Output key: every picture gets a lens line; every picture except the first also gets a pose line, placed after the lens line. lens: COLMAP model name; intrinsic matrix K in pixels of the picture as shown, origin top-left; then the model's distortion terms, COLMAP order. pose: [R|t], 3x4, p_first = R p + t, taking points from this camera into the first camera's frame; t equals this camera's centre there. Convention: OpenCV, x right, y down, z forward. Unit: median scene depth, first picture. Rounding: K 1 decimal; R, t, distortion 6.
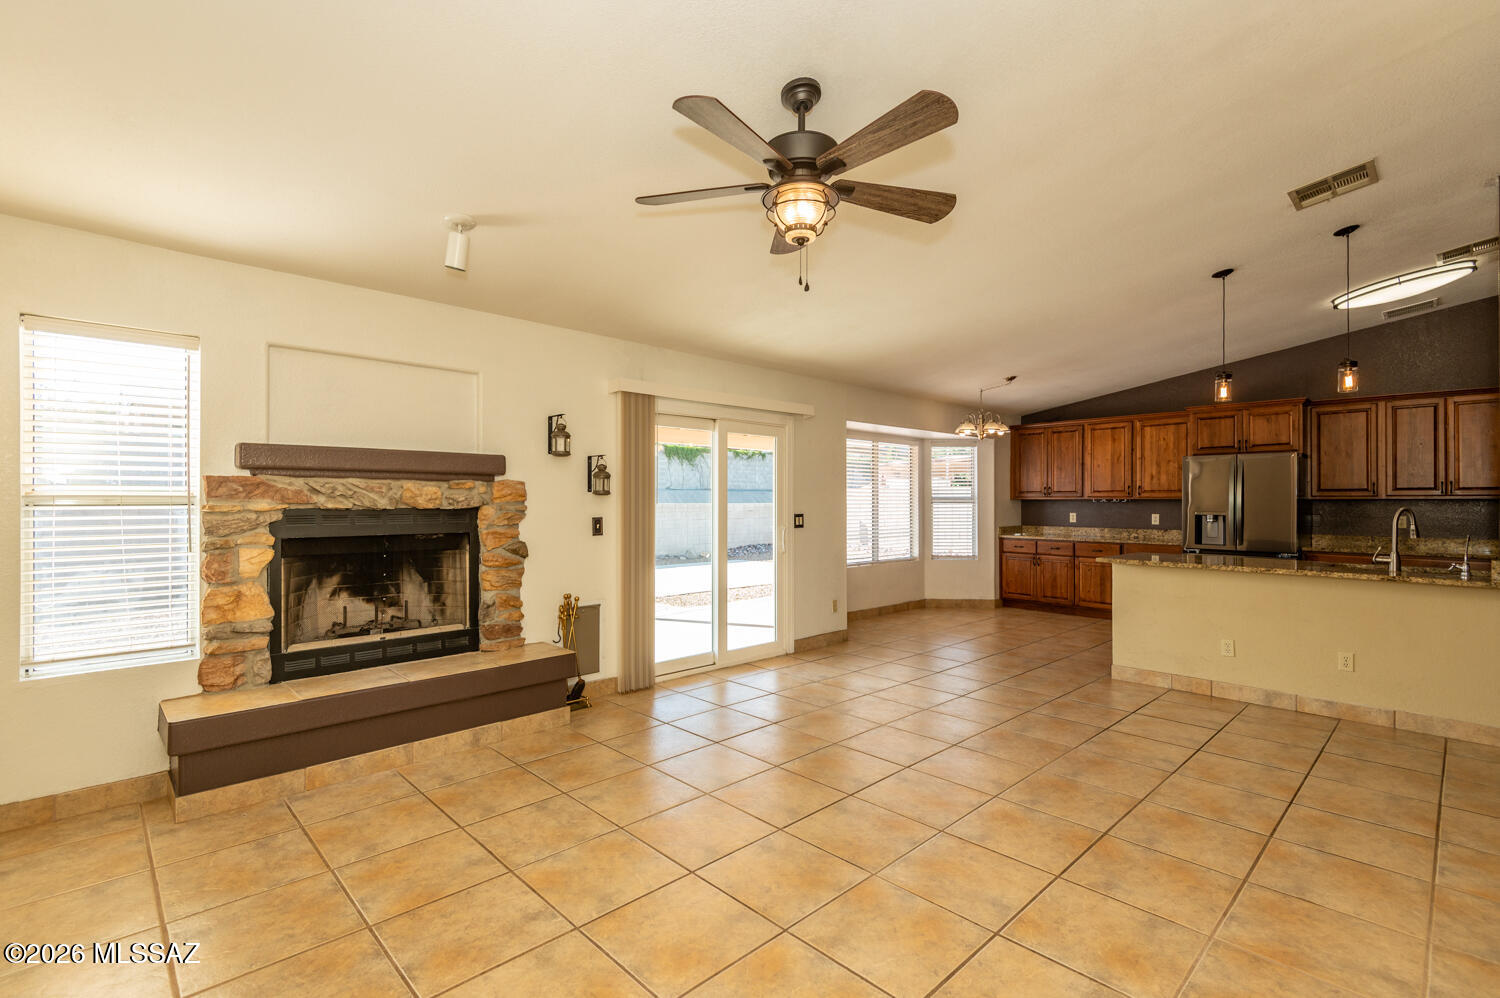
lens RADIAL K [[717.6, 0, 771.6], [0, 717.6, 502.2], [0, 0, 1]] dist [0.028271, -0.004710]
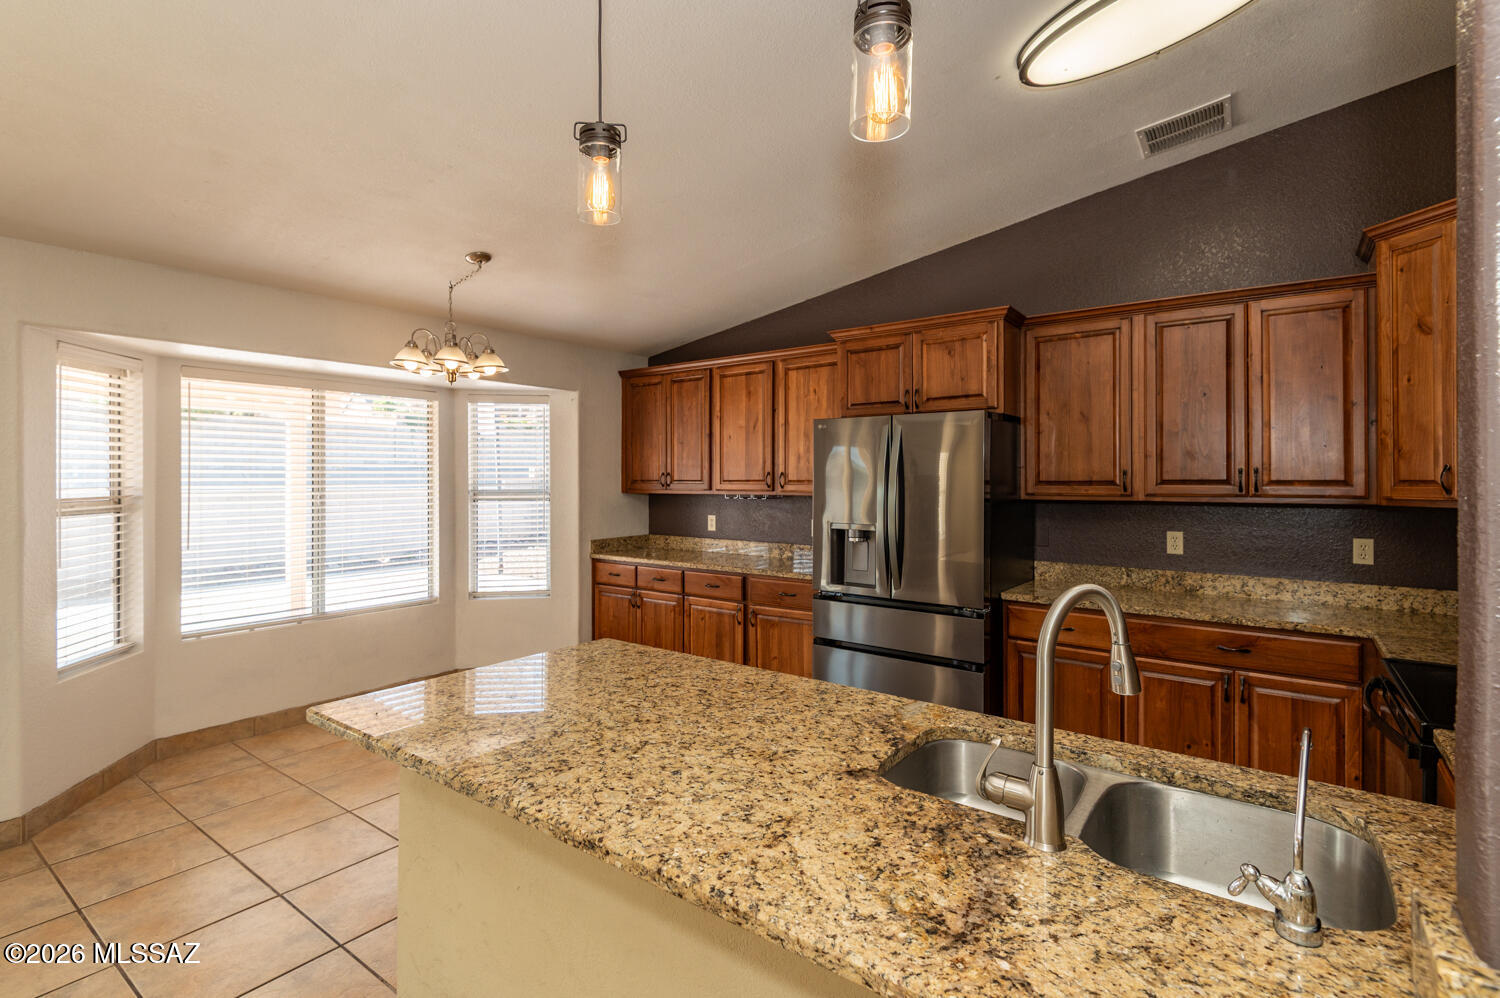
lens RADIAL K [[717.6, 0, 739.5], [0, 717.6, 481.3], [0, 0, 1]] dist [0.028271, -0.004710]
pose [[0.992294, -0.002890, 0.123875, 0.710677], [0.002352, 0.999987, 0.004488, -0.031736], [-0.123887, -0.004162, 0.992288, 0.758563]]
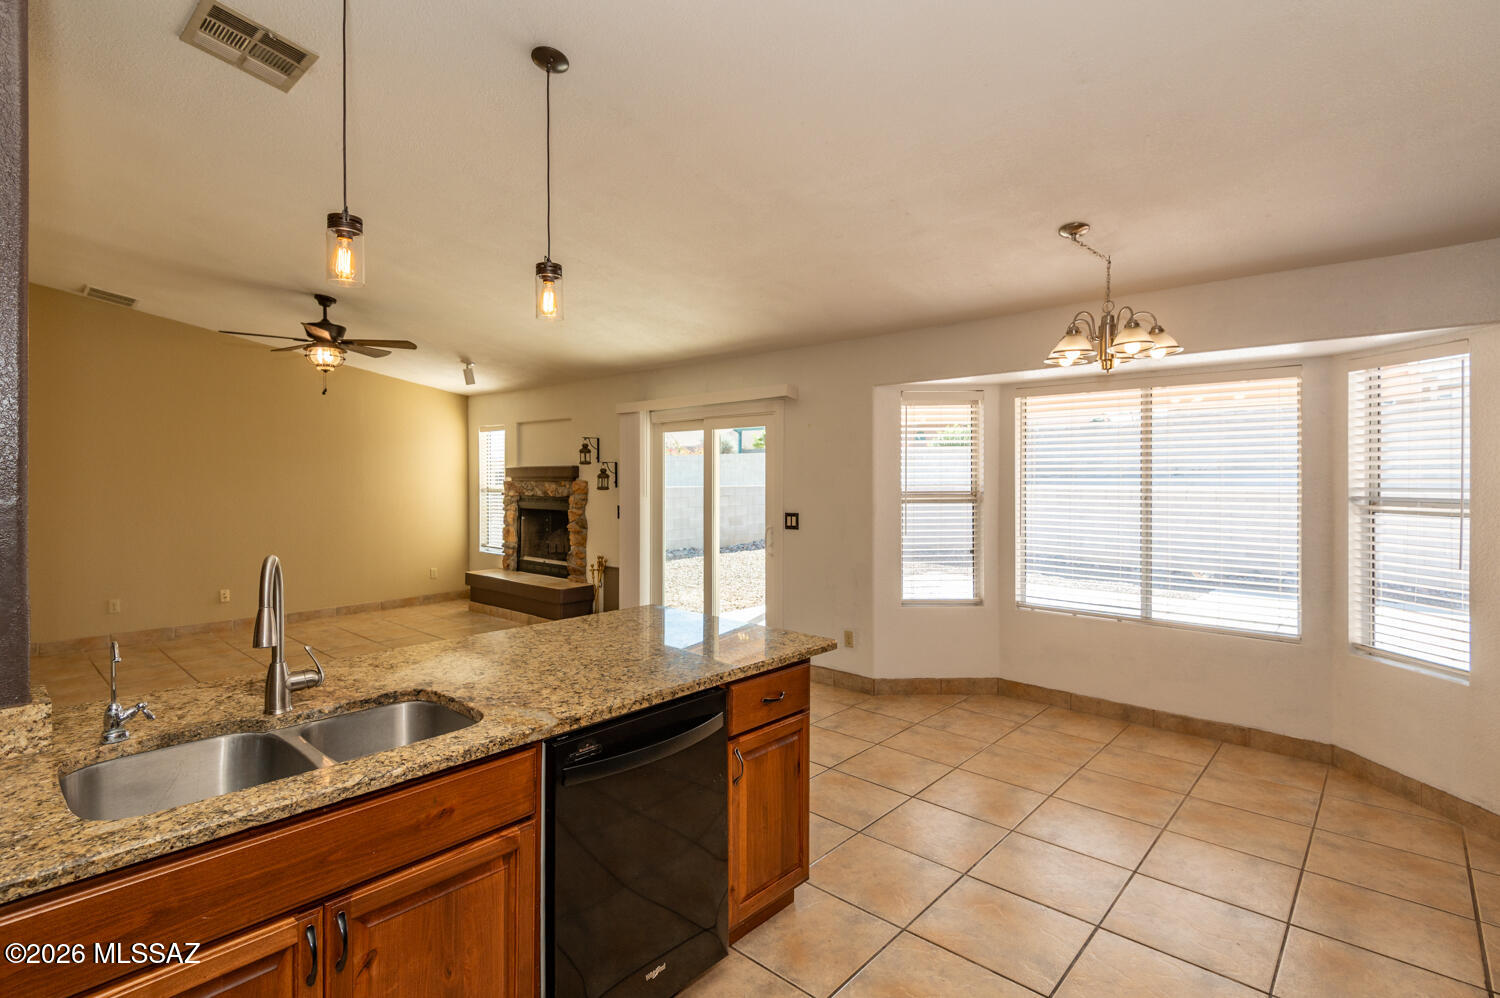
lens RADIAL K [[717.6, 0, 693.0], [0, 717.6, 482.6], [0, 0, 1]] dist [0.028271, -0.004710]
pose [[-0.005442, 0.005600, -0.999970, 1.175591], [-0.000996, 0.999984, 0.005606, -0.032536], [0.999985, 0.001027, -0.005436, 1.166229]]
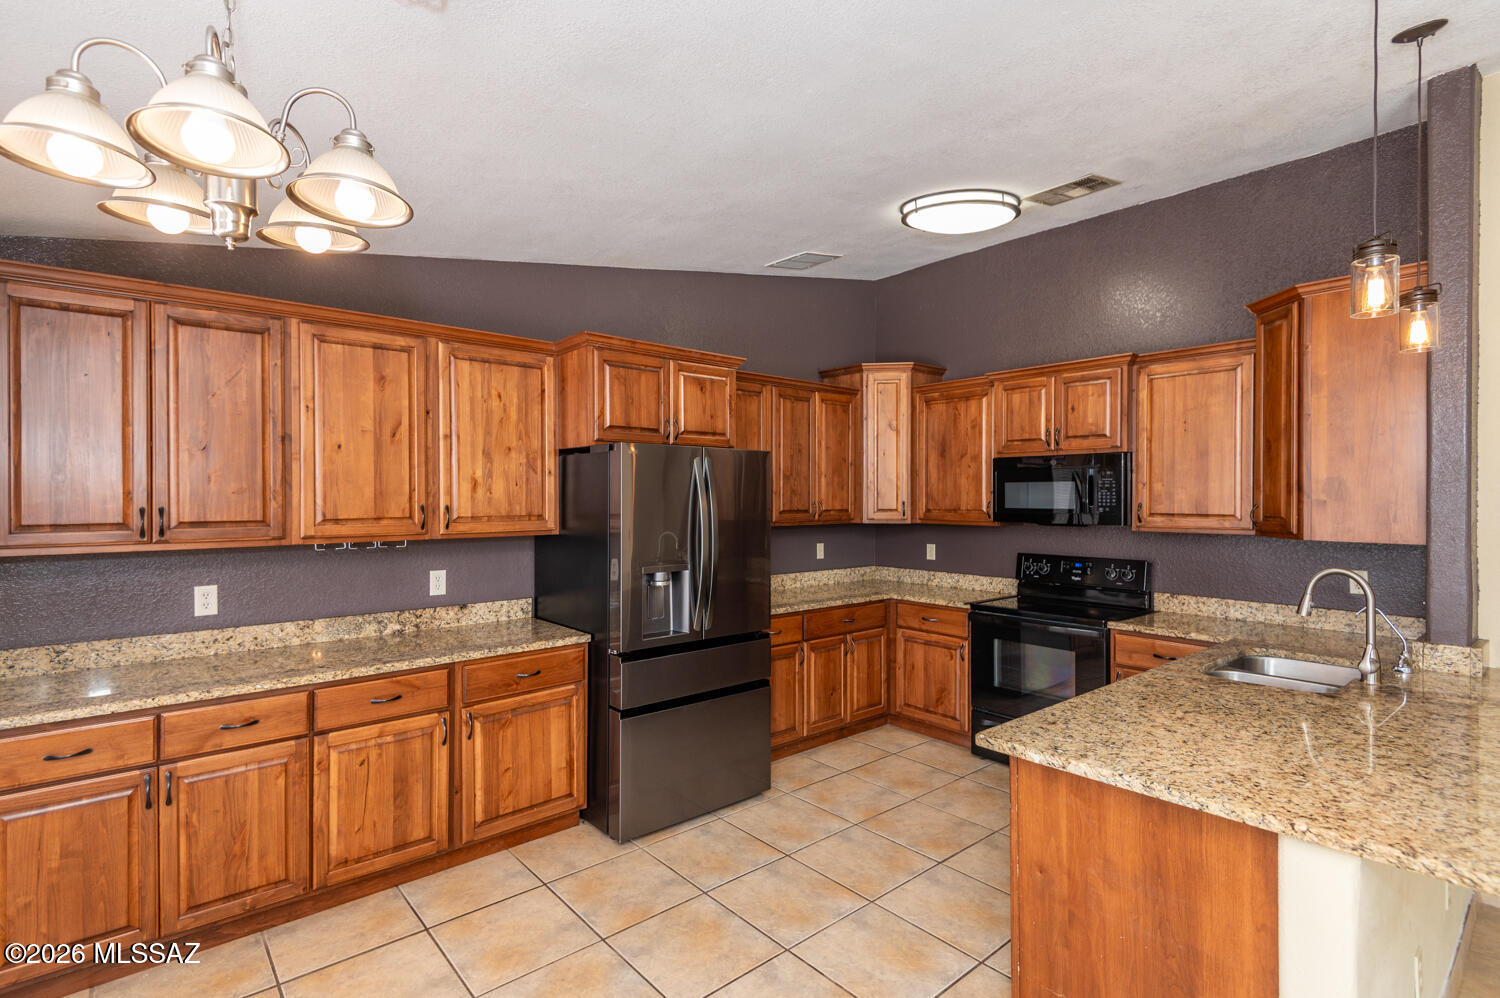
lens RADIAL K [[717.6, 0, 712.7], [0, 717.6, 491.3], [0, 0, 1]] dist [0.028271, -0.004710]
pose [[0.104446, 0.000418, 0.994531, 0.227899], [-0.004874, 0.999988, 0.000092, -0.054838], [-0.994519, -0.004857, 0.104446, 1.432475]]
